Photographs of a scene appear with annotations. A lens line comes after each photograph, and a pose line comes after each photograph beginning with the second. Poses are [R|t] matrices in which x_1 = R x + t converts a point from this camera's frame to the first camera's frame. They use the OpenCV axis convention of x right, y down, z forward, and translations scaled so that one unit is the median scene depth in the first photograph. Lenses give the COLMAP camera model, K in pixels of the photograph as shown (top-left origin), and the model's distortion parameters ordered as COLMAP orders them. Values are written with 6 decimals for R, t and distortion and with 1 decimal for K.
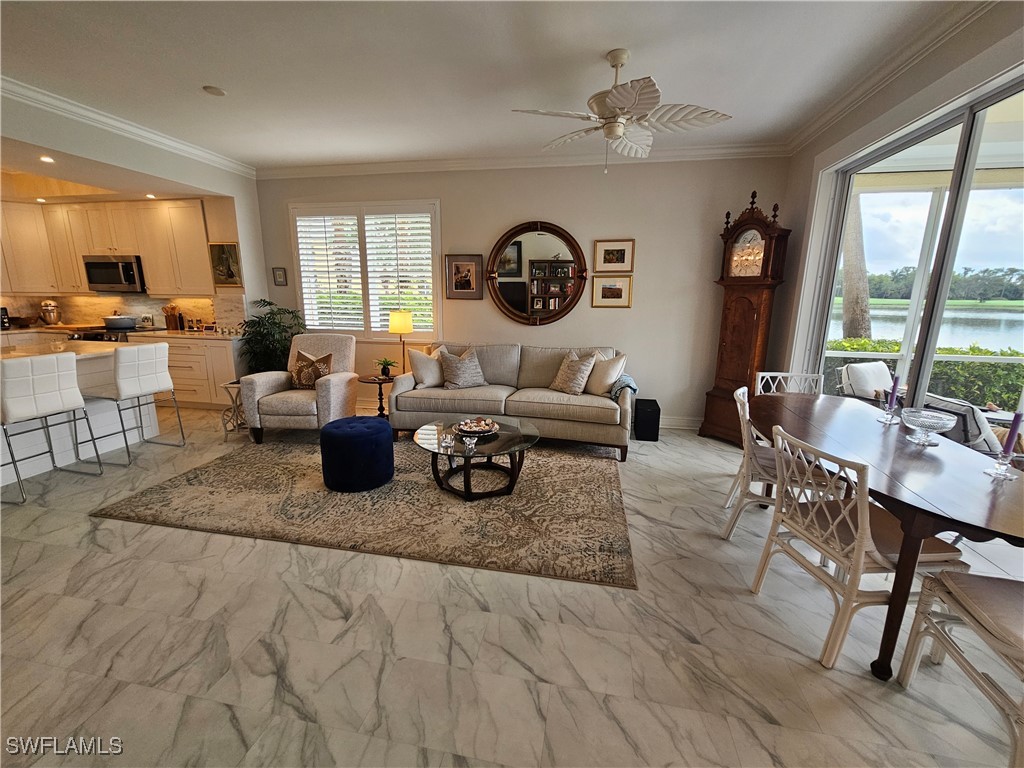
lens RADIAL K [[419.3, 0, 514.0], [0, 419.3, 381.4], [0, 0, 1]] dist [0.001780, -0.000561]
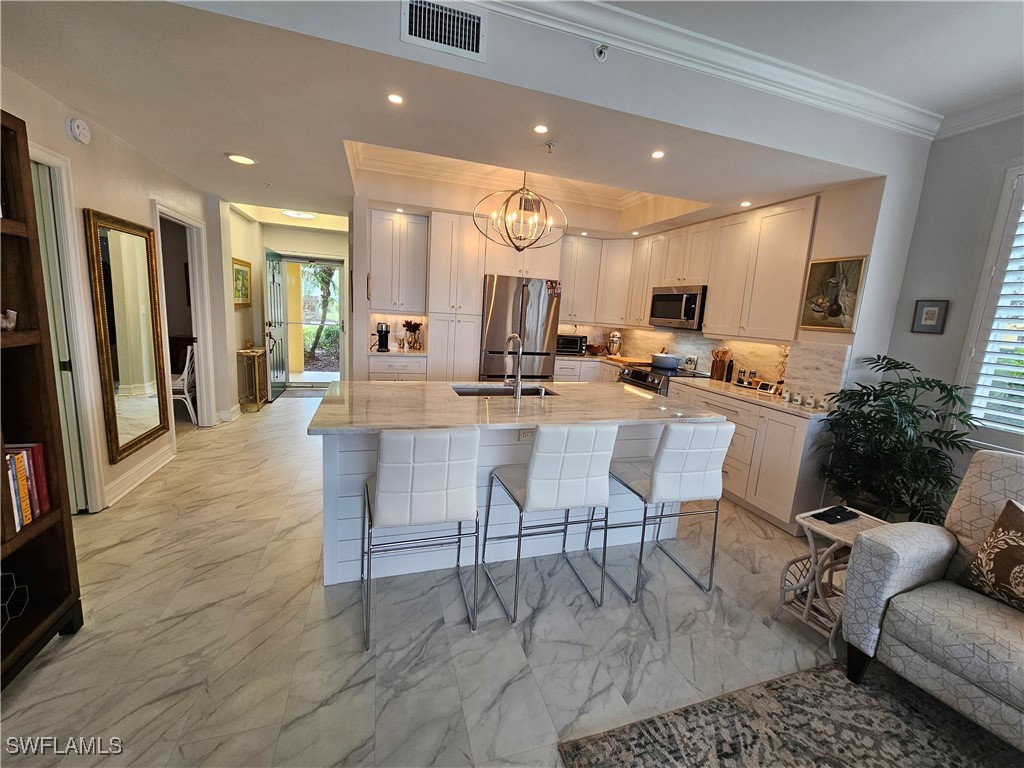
lens RADIAL K [[419.3, 0, 517.7], [0, 419.3, 382.5], [0, 0, 1]] dist [0.001780, -0.000561]
pose [[0.485074, 0.167697, -0.858243, -0.405044], [-0.239843, 0.969318, 0.053842, -0.088326], [0.840939, 0.179726, 0.510412, 0.371348]]
